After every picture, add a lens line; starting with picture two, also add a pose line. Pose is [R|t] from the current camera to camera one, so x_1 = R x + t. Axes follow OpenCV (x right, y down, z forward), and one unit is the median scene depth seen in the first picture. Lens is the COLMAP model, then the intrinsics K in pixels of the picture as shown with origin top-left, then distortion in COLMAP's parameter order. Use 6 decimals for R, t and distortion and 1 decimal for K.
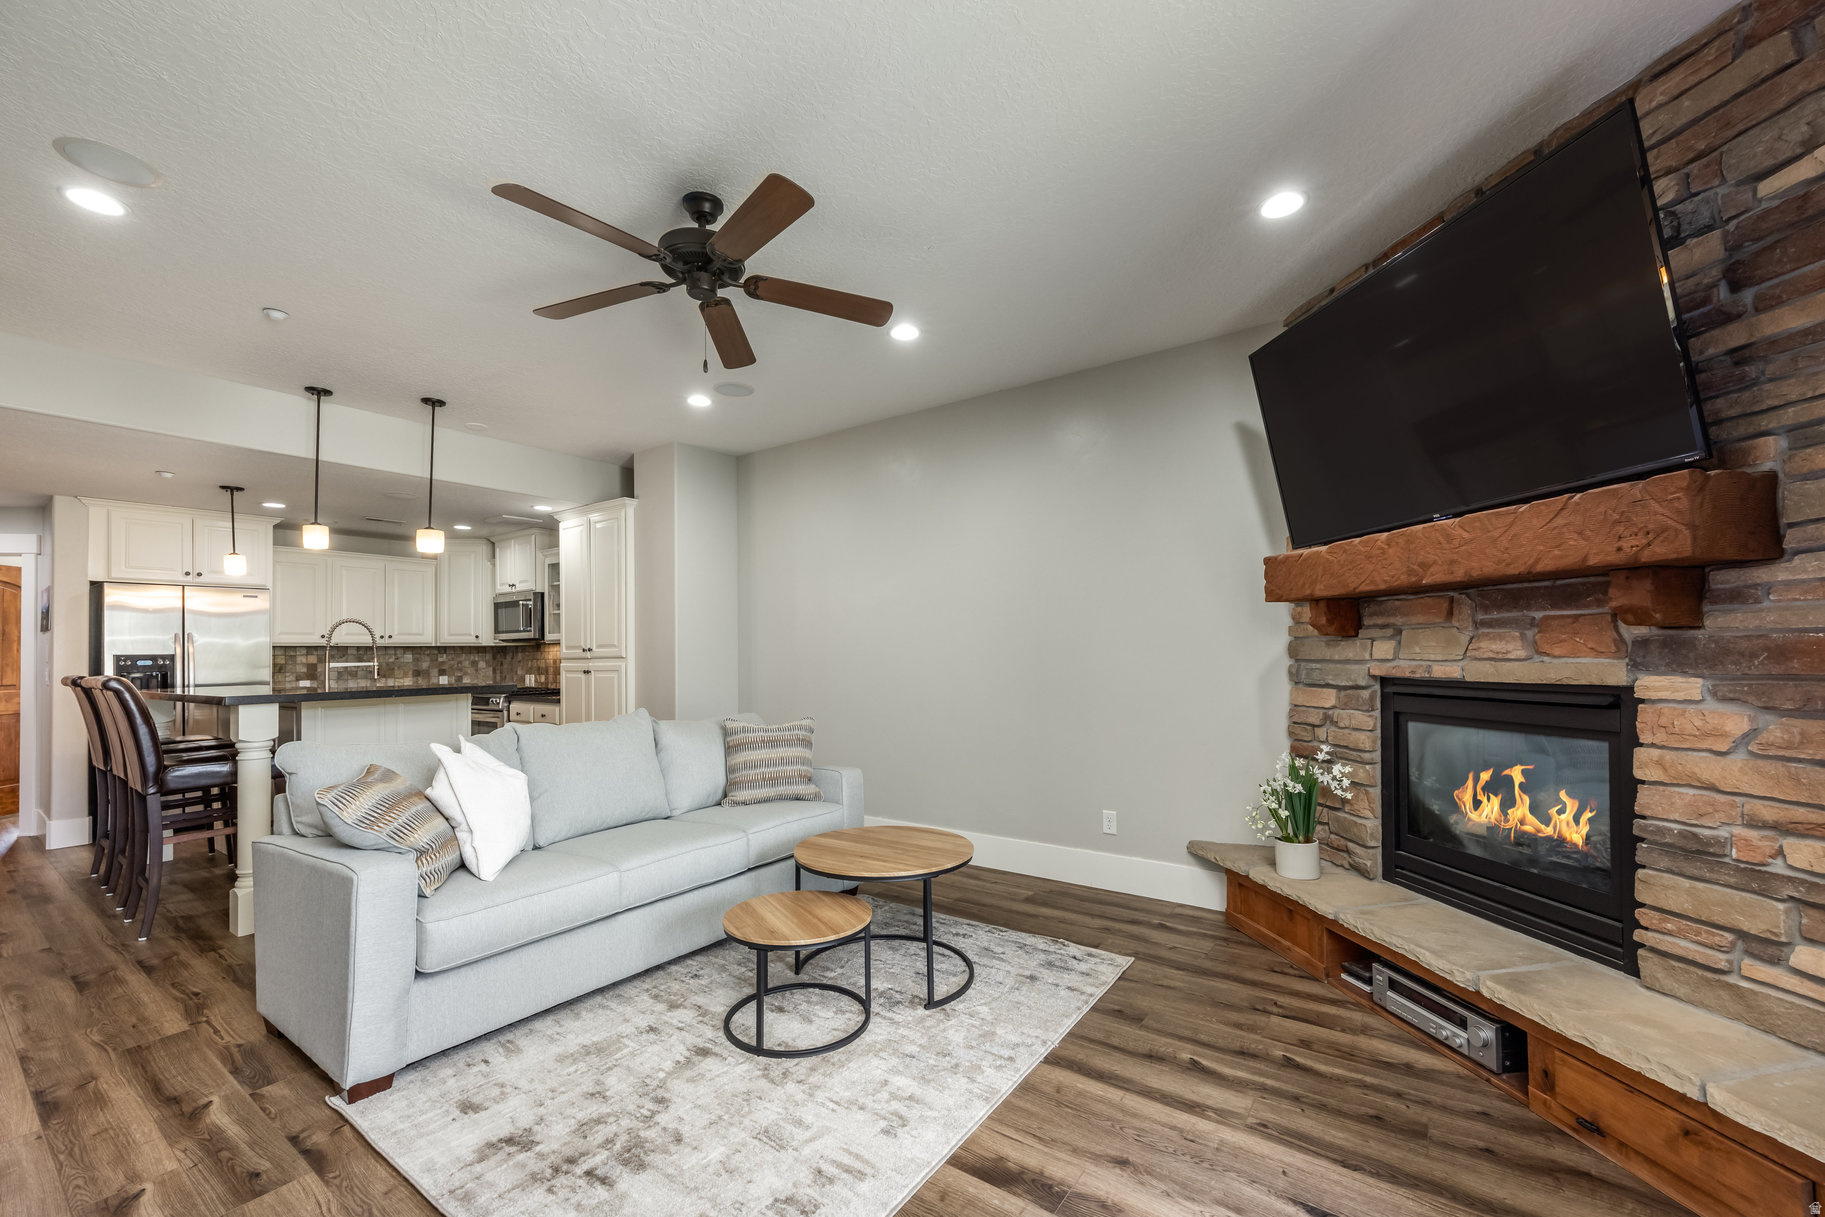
lens RADIAL K [[736.0, 0, 906.6], [0, 736.0, 650.3], [0, 0, 1]] dist [0.001432, -0.001227]
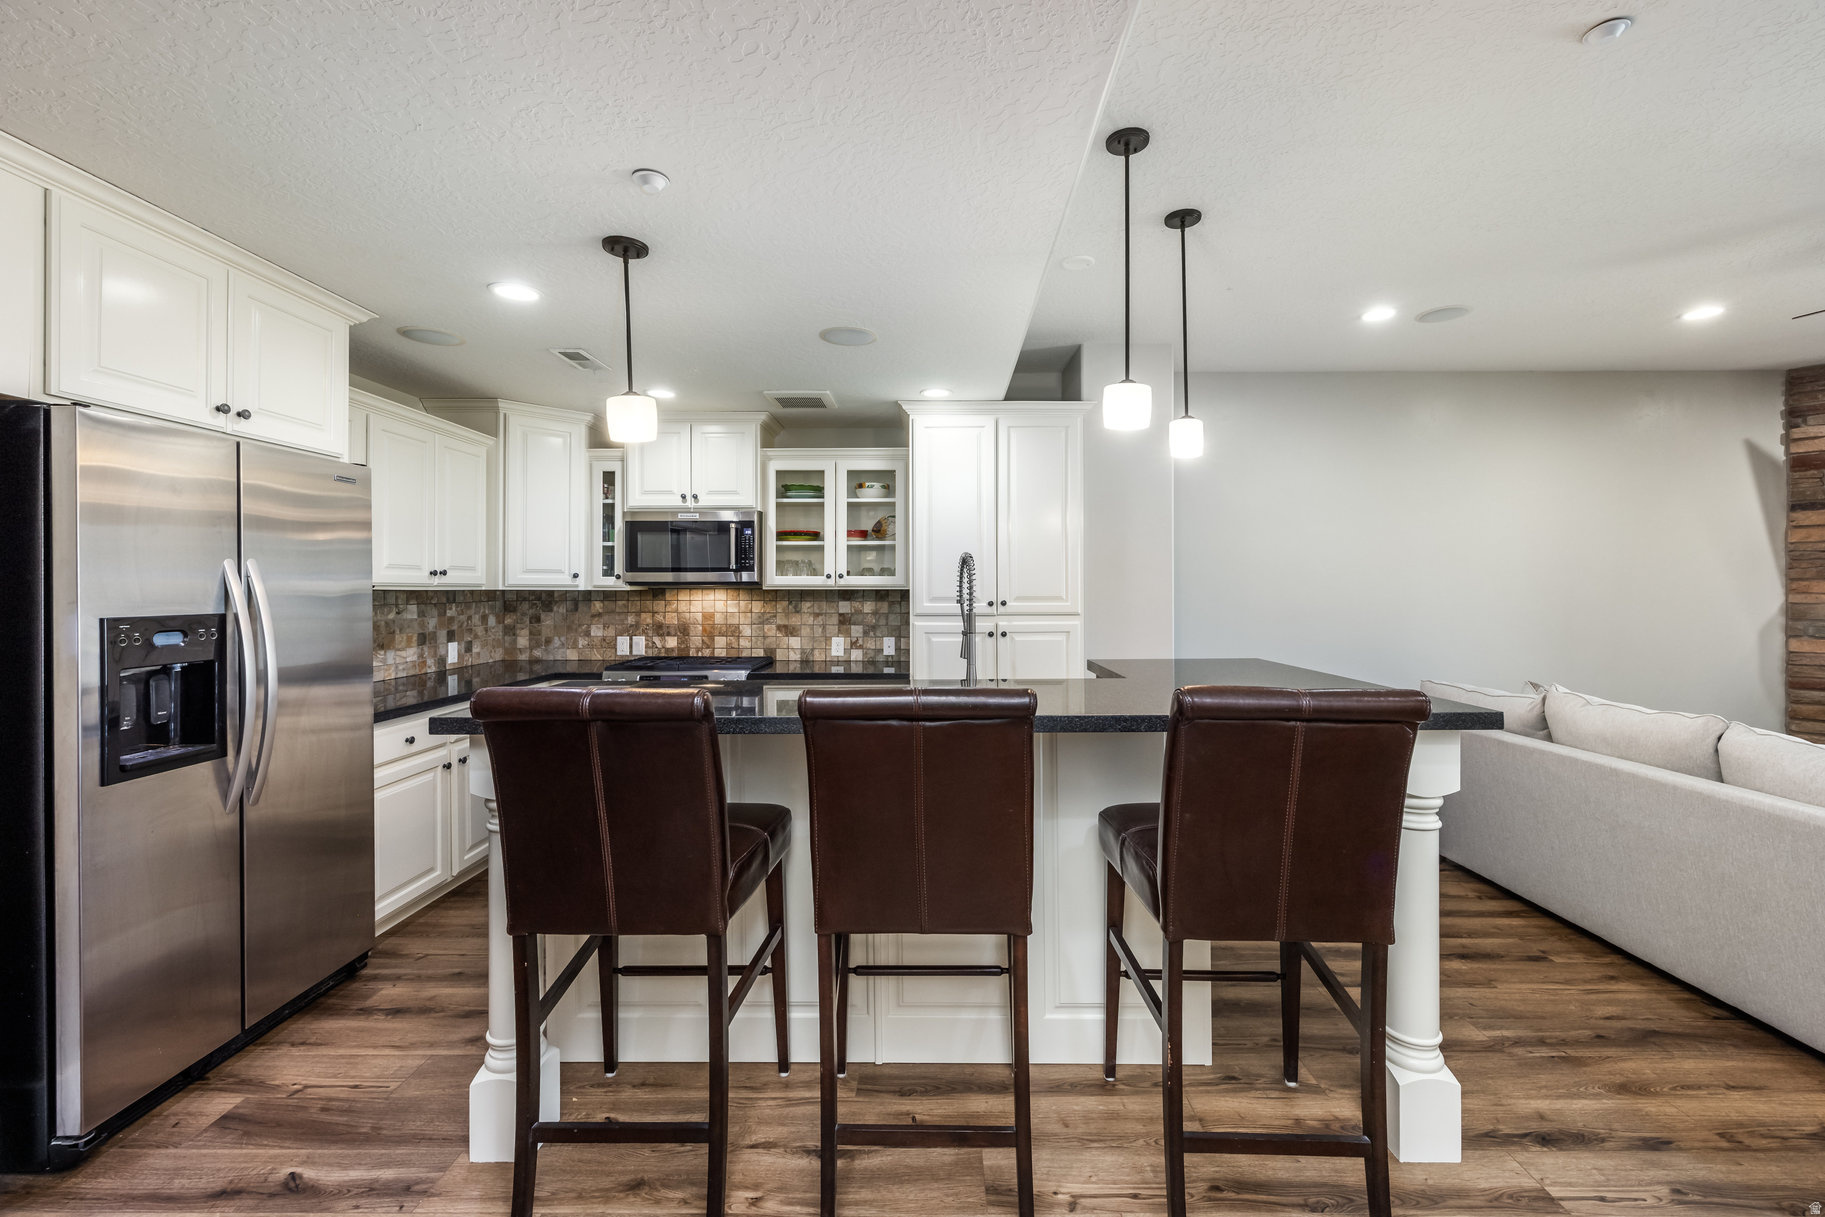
lens RADIAL K [[736.0, 0, 903.9], [0, 736.0, 595.7], [0, 0, 1]] dist [0.001432, -0.001227]
pose [[0.821573, 0.007535, 0.570054, -1.575642], [-0.011454, 0.999929, 0.003291, -0.015912], [-0.569989, -0.009233, 0.821601, 0.806770]]
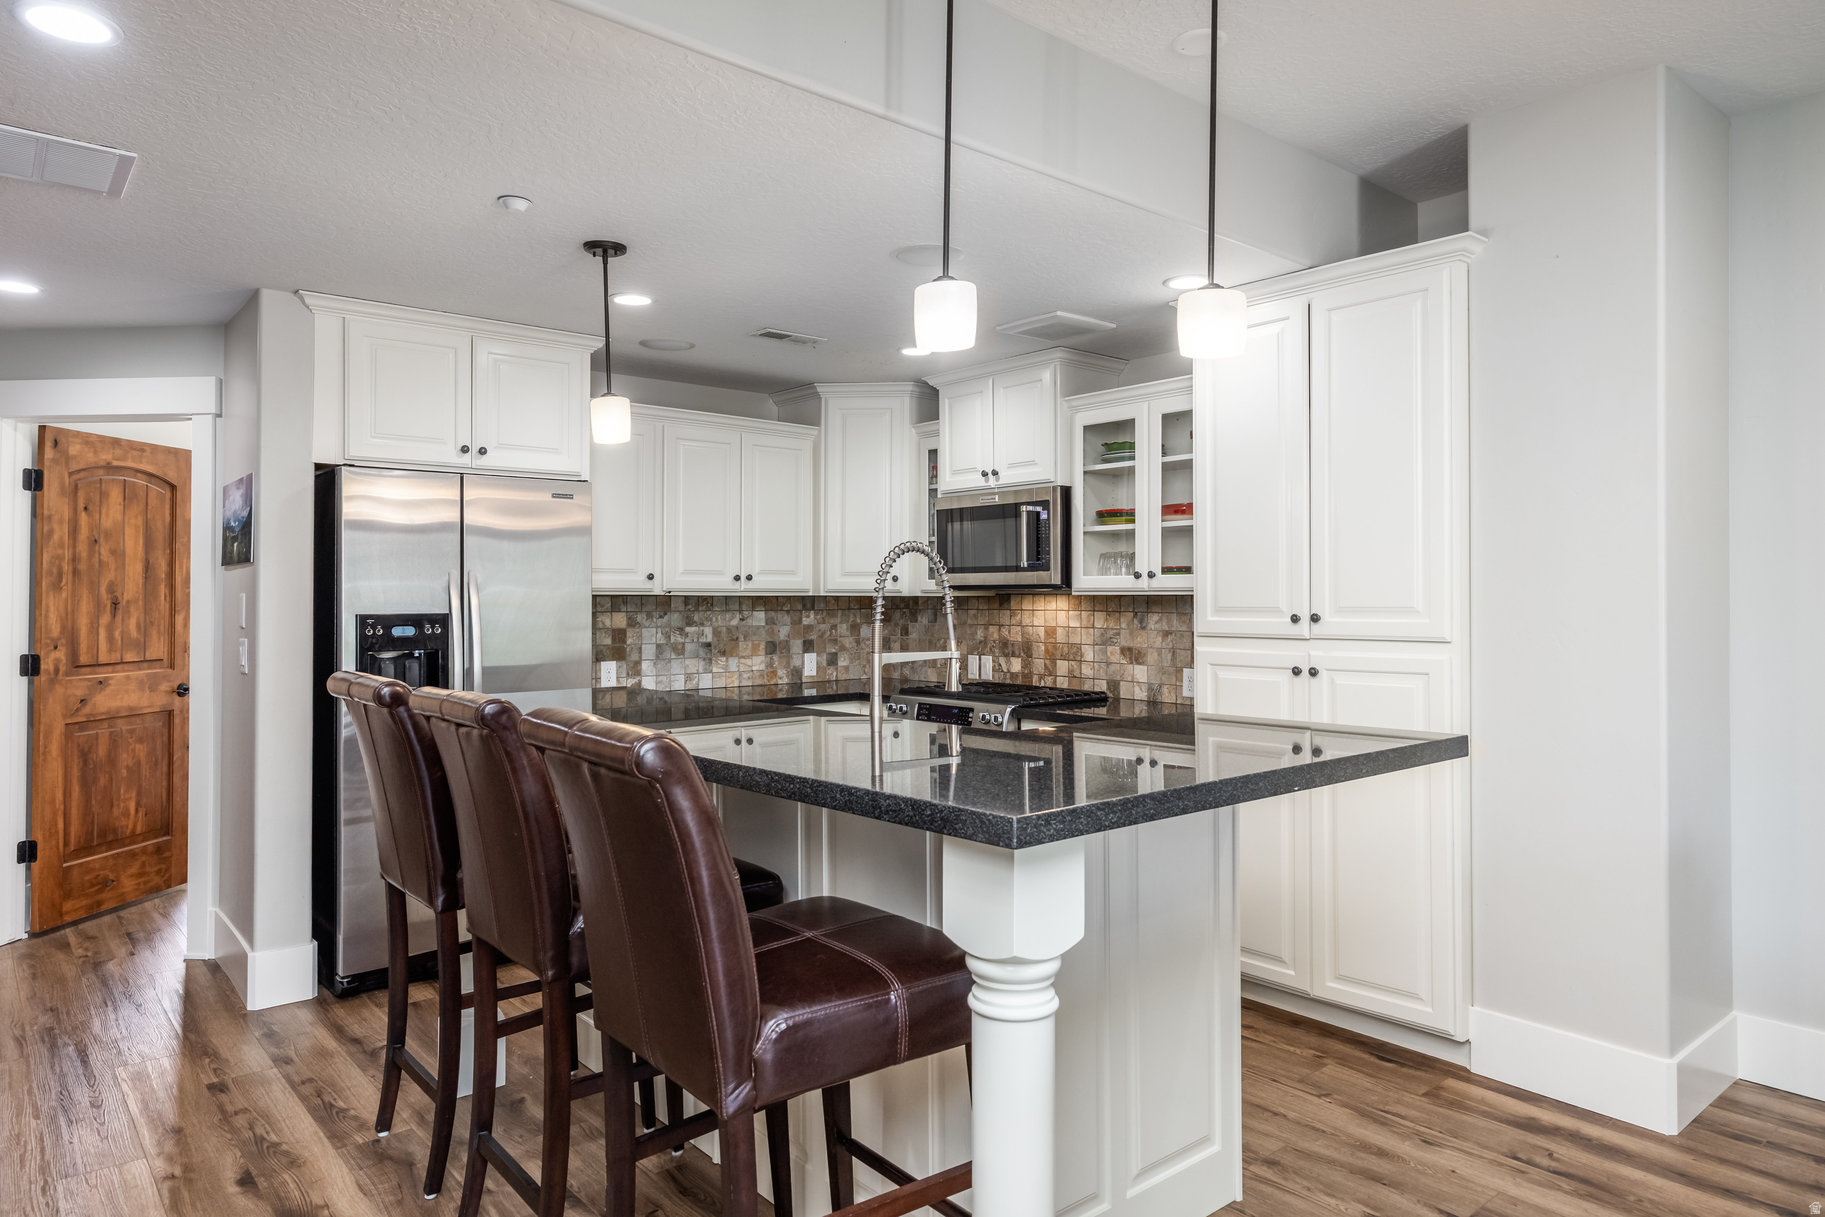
lens RADIAL K [[1164.3, 0, 928.7], [0, 1164.3, 603.2], [0, 0, 1]] dist [0.006629, 0.000701]
pose [[0.968869, 0.014621, -0.247141, -0.822636], [-0.012481, 0.999870, 0.010223, -0.022555], [0.247259, -0.006820, 0.968926, 0.545903]]
